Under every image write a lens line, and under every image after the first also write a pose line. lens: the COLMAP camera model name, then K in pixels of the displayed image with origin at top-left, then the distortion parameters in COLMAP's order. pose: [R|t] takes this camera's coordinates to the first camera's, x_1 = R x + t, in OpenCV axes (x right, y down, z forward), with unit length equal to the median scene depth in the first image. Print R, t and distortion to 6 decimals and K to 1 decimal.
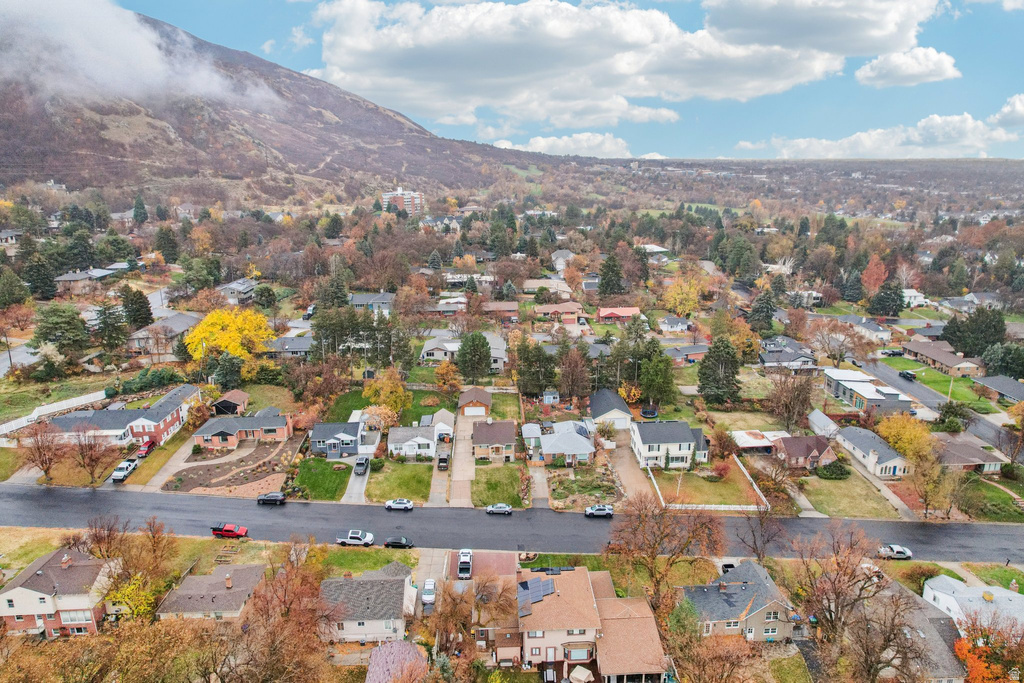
lens RADIAL K [[669.8, 0, 509.1], [0, 669.8, 316.9], [0, 0, 1]] dist [-0.075658, 0.069003]
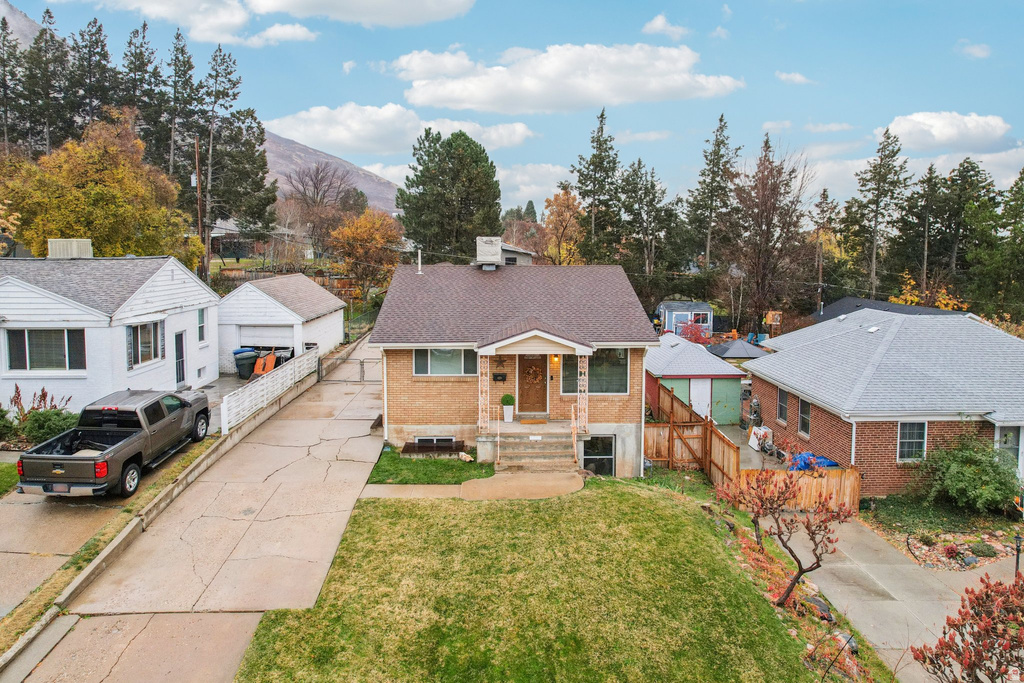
lens RADIAL K [[669.8, 0, 509.1], [0, 669.8, 316.9], [0, 0, 1]] dist [-0.075658, 0.069003]
pose [[0.999557, 0.020931, -0.021145, -0.020456], [-0.023436, 0.991731, -0.126174, 0.203735], [0.018329, 0.126613, 0.991783, 0.858645]]
